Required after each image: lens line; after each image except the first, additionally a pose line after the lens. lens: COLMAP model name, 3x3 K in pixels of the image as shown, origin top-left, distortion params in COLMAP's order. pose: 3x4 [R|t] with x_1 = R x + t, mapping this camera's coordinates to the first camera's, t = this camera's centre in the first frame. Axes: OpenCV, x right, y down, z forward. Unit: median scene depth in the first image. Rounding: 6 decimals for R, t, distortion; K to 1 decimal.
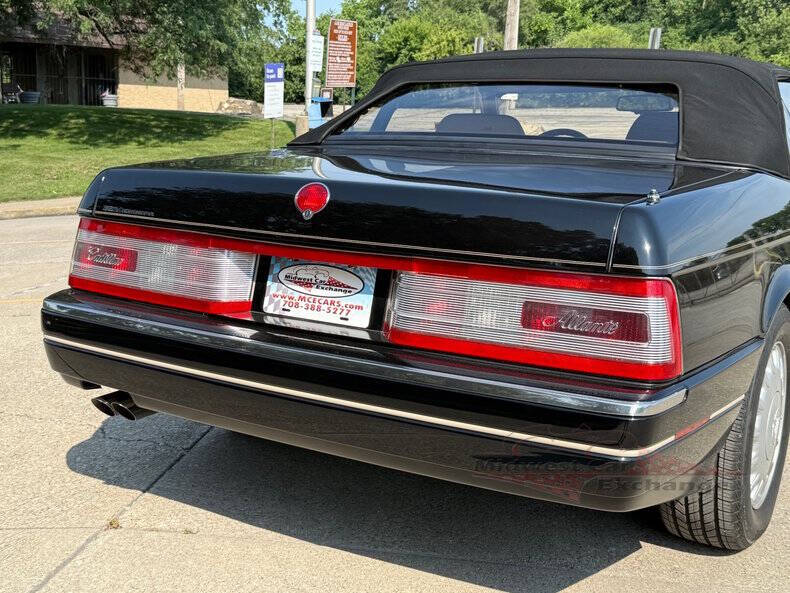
lens RADIAL K [[990.1, 0, 385.6], [0, 990.1, 300.4], [0, 0, 1]] dist [0.220109, -0.546845]
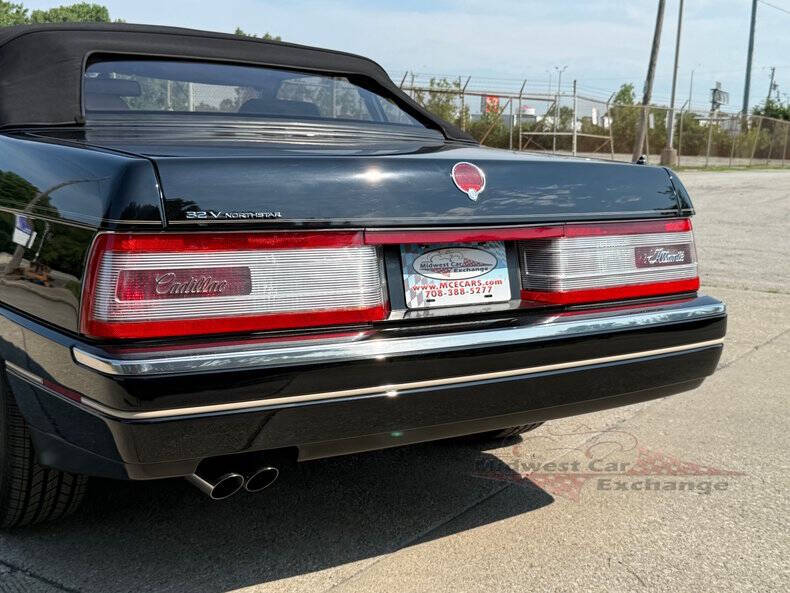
lens RADIAL K [[990.1, 0, 385.6], [0, 990.1, 300.4], [0, 0, 1]] dist [0.220109, -0.546845]
pose [[0.405860, -0.156528, 0.900431, -0.930240], [0.147437, 0.983534, 0.104518, -0.091813], [-0.901964, 0.090337, 0.422255, 0.622083]]
